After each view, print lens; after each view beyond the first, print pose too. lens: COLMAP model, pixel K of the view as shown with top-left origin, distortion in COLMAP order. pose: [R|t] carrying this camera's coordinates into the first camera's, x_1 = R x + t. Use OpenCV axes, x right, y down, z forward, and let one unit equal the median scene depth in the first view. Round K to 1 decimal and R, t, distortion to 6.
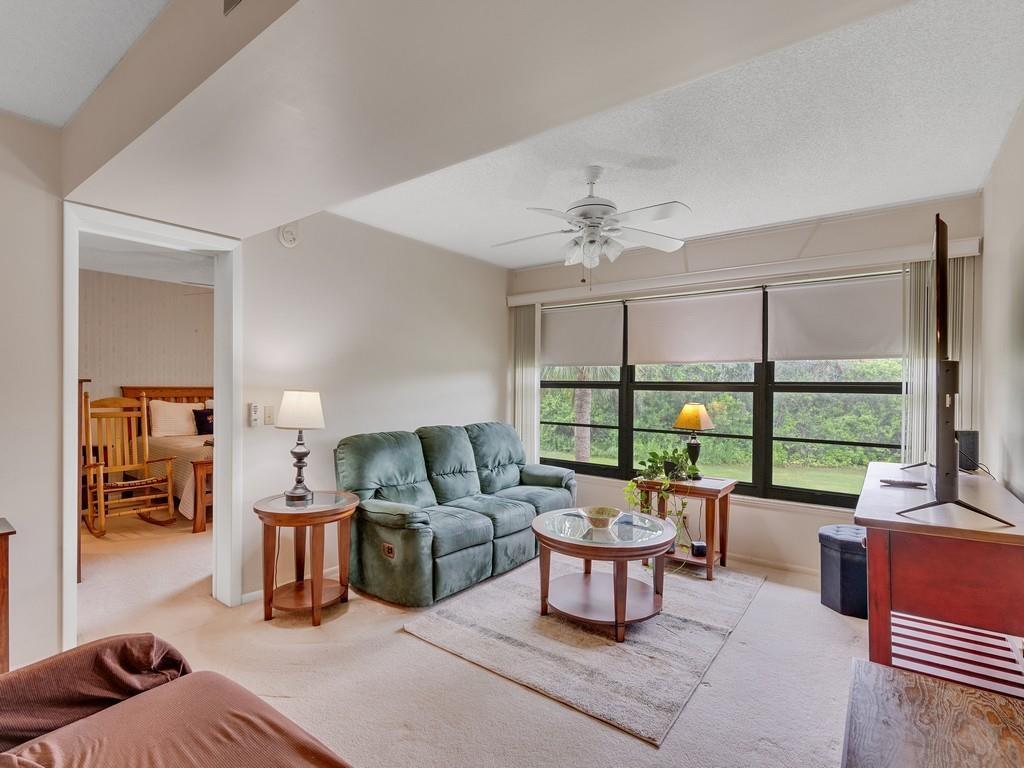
lens RADIAL K [[499.3, 0, 512.0], [0, 499.3, 384.0], [0, 0, 1]] dist [0.002817, 0.000674]
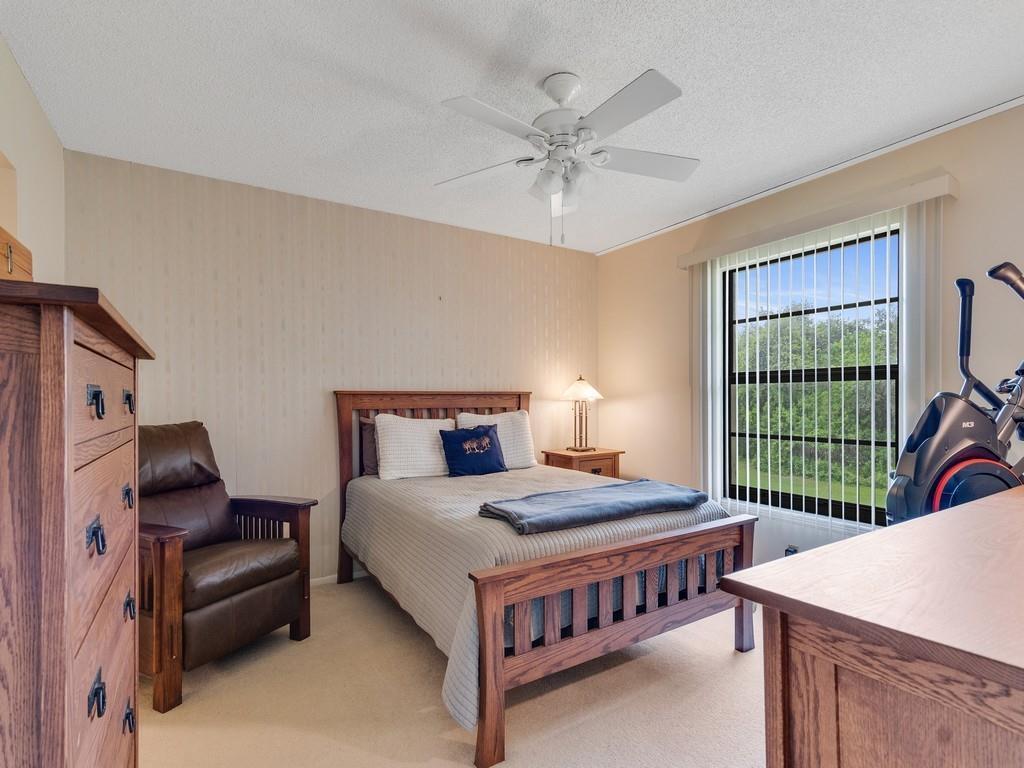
lens RADIAL K [[499.3, 0, 512.0], [0, 499.3, 384.0], [0, 0, 1]] dist [0.002817, 0.000674]
pose [[0.935121, -0.023782, -0.353529, -0.352100], [0.015358, 0.999528, -0.026615, 0.014139], [0.353995, 0.019459, 0.935045, 0.487408]]
